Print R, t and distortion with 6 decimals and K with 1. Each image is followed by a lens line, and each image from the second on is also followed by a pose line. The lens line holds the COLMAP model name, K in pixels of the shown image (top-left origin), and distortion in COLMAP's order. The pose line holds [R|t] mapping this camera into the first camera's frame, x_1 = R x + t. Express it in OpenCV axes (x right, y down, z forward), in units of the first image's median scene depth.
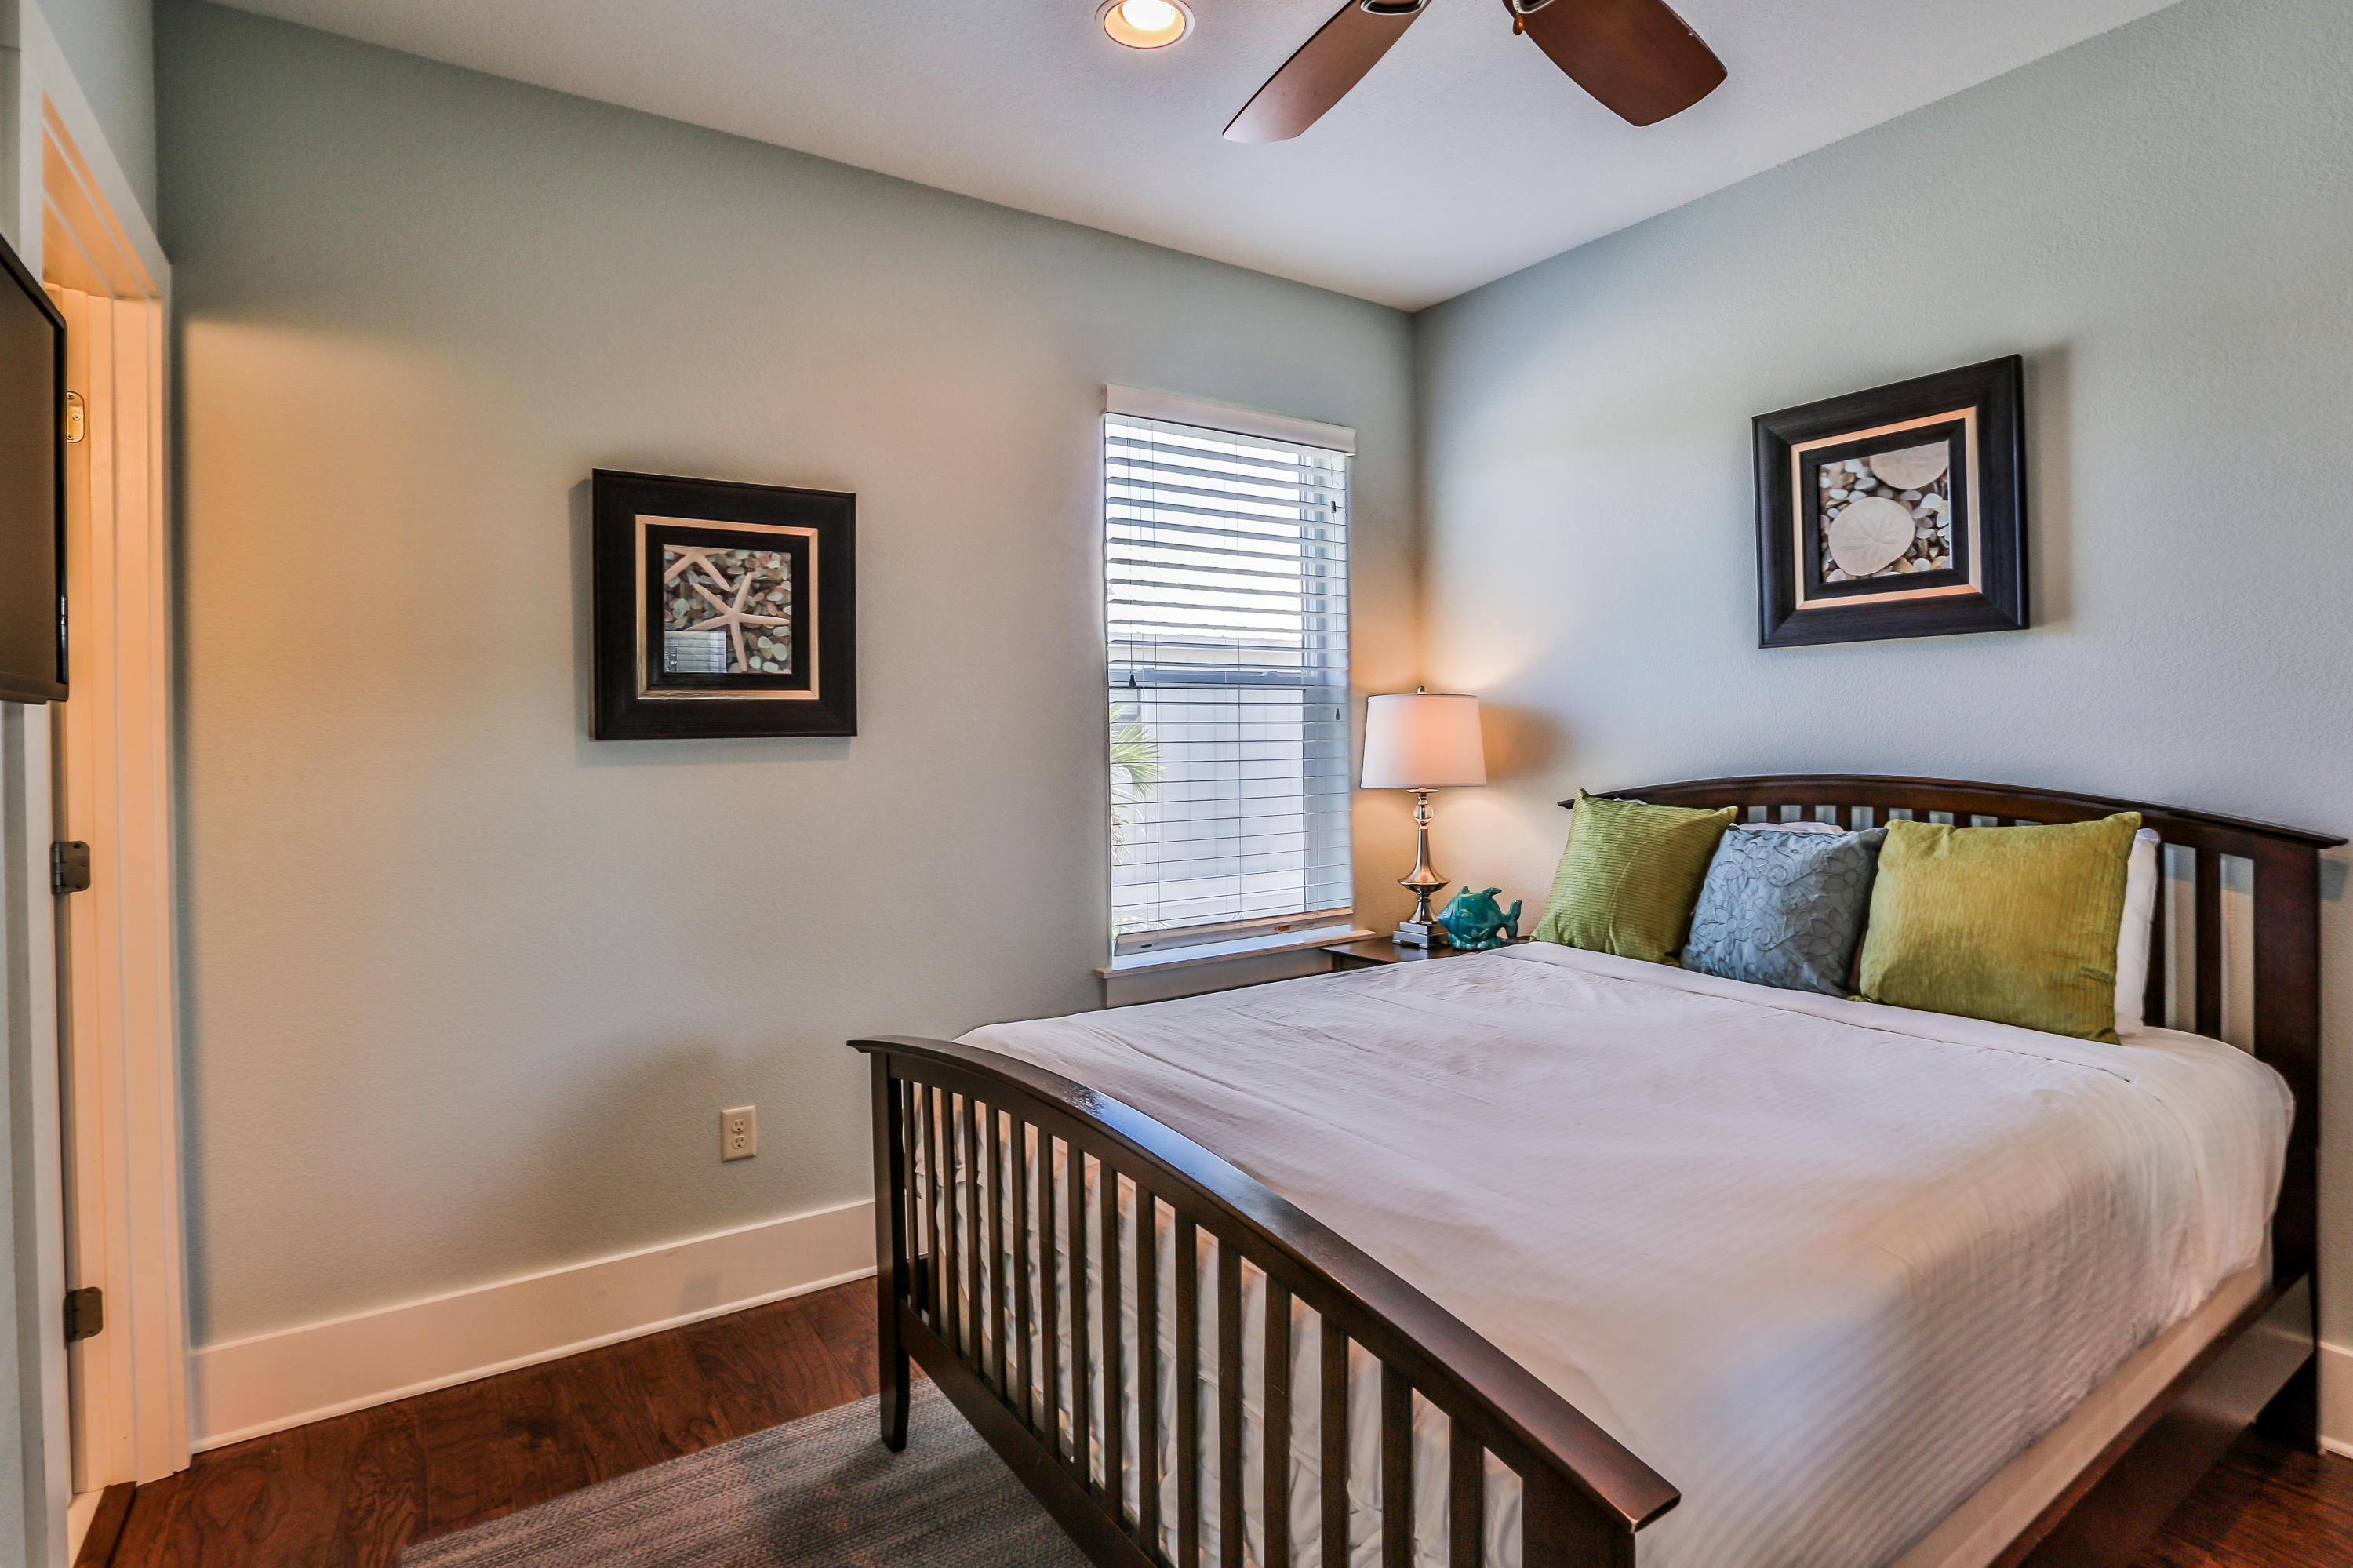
lens RADIAL K [[1144.6, 0, 1196.3], [0, 1144.6, 780.1], [0, 0, 1]] dist [-0.033034, 0.000888]
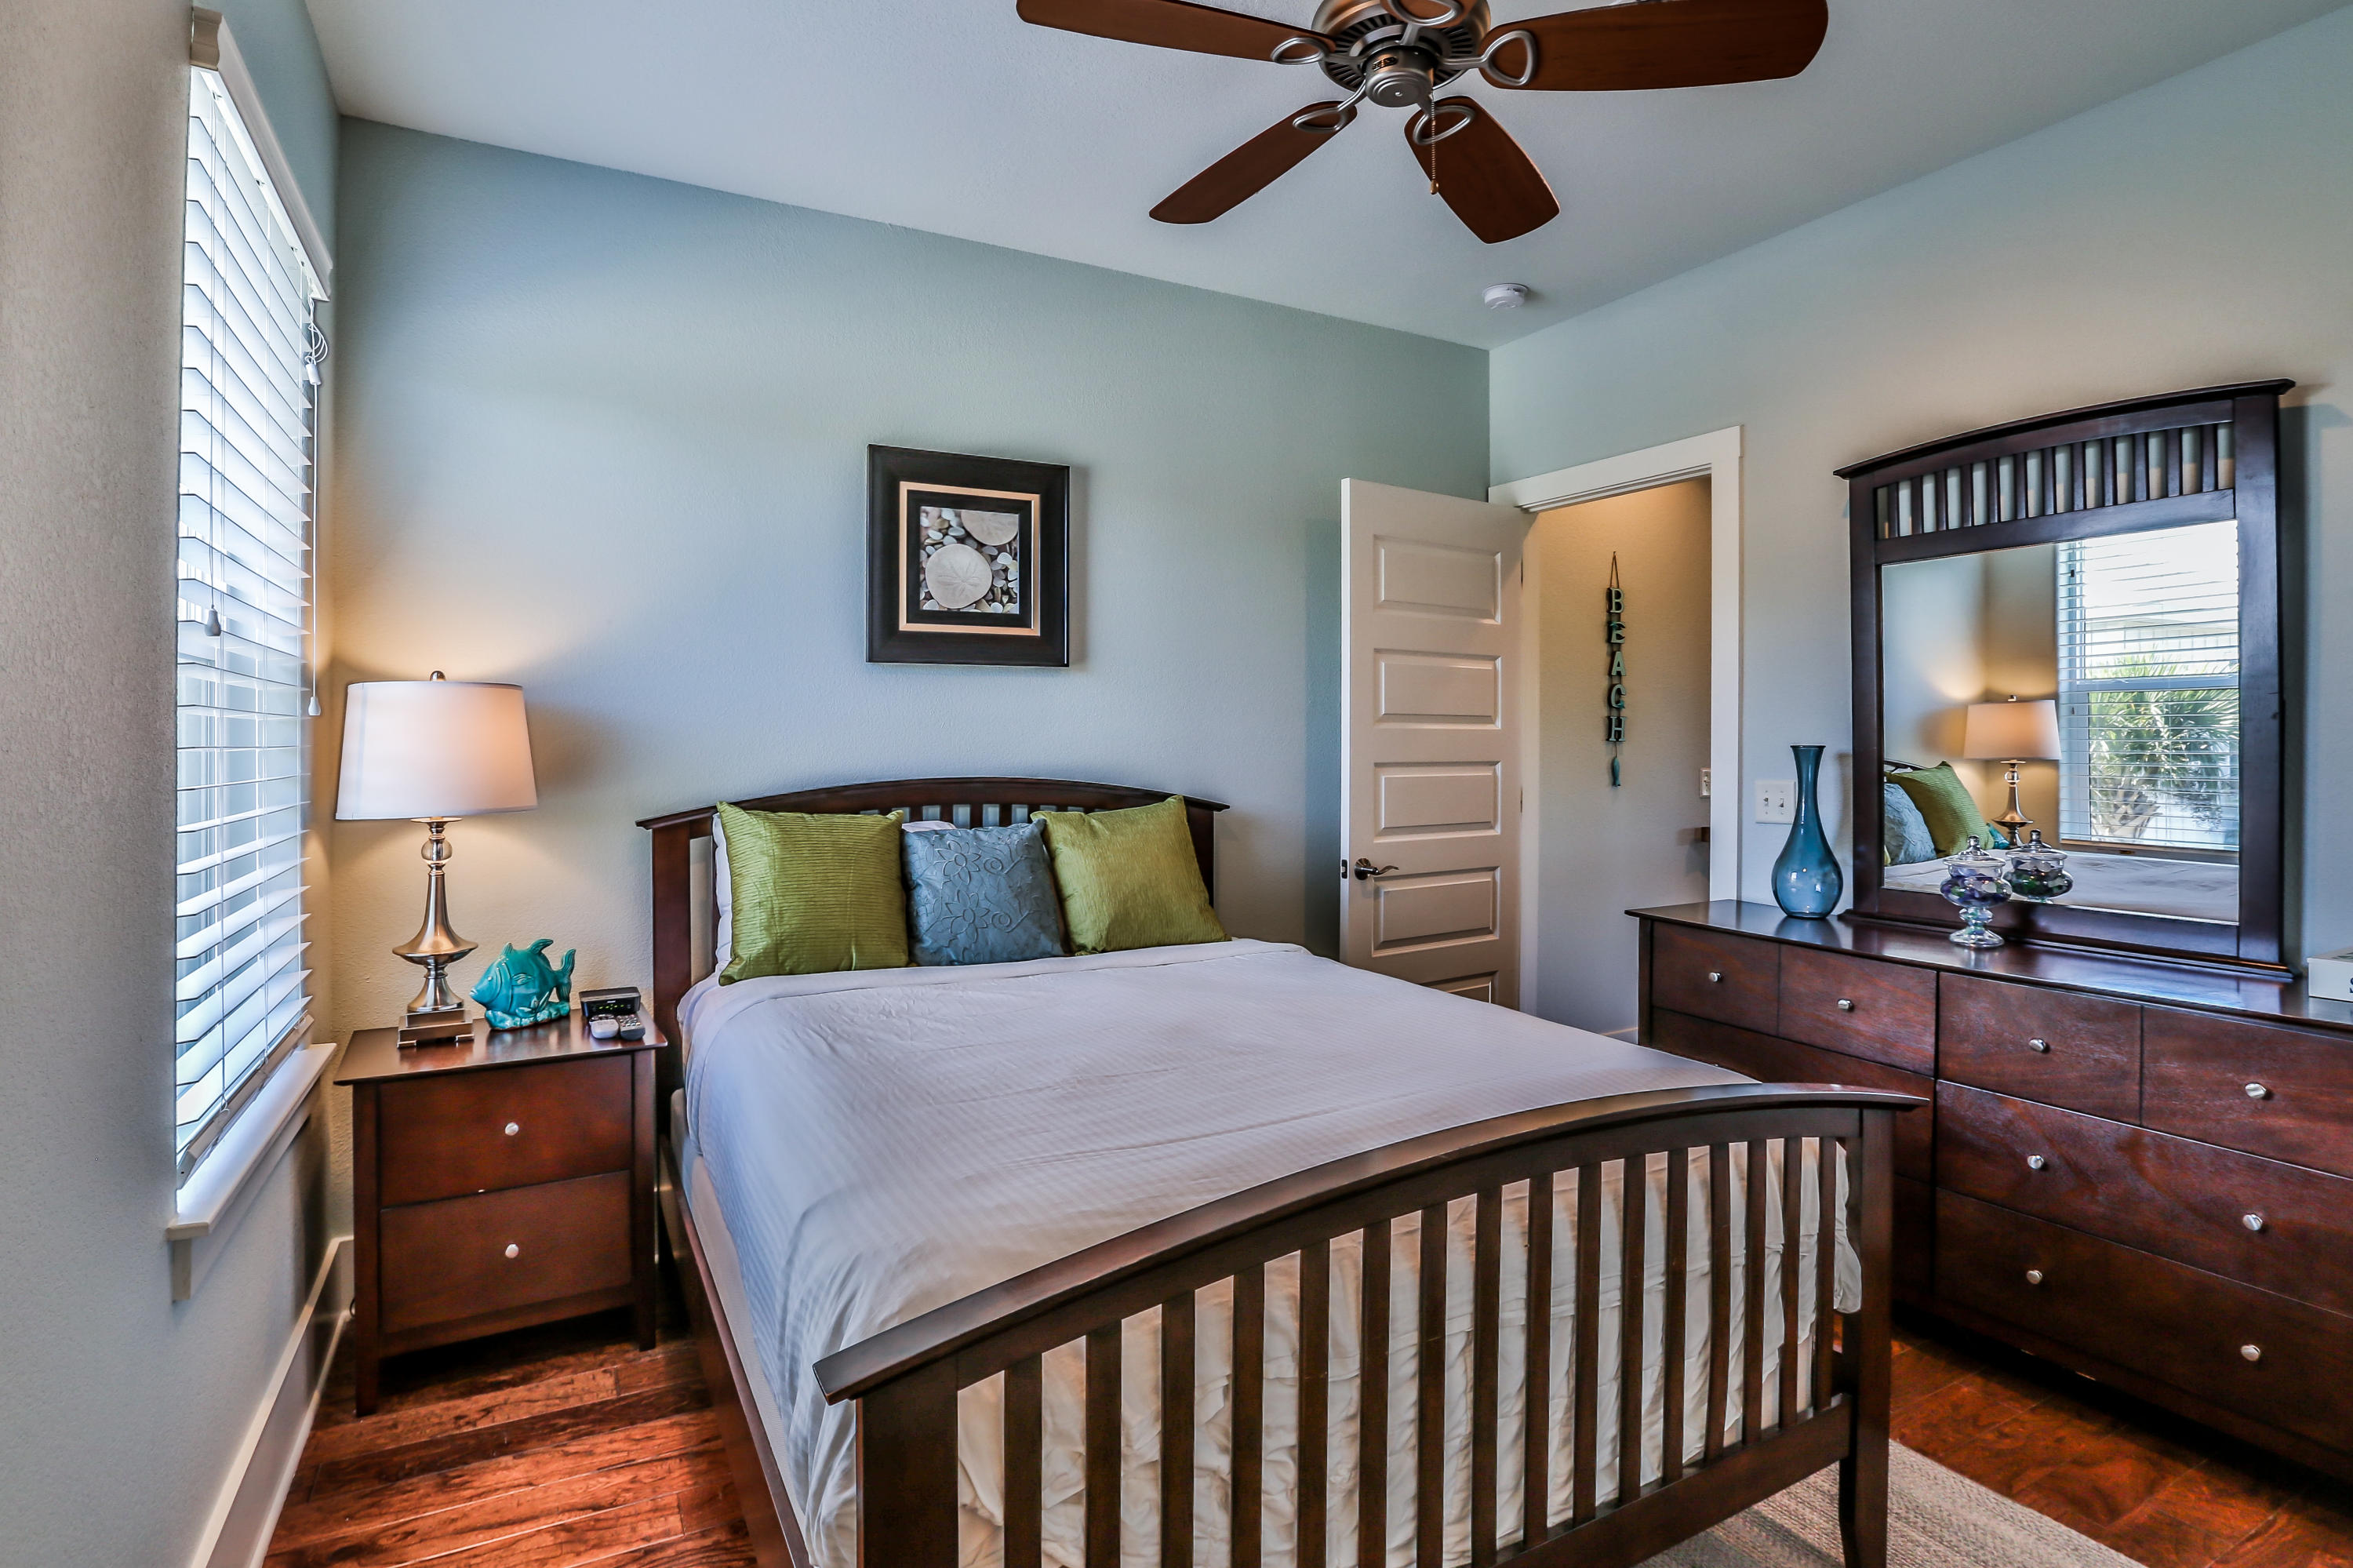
lens RADIAL K [[1184.2, 0, 1166.8], [0, 1184.2, 773.5], [0, 0, 1]] dist [-0.052529, 0.026257]
pose [[0.134941, -0.022786, 0.990592, -0.616001], [0.031643, 0.999325, 0.018676, -0.025240], [-0.990348, 0.028825, 0.135571, 0.627285]]
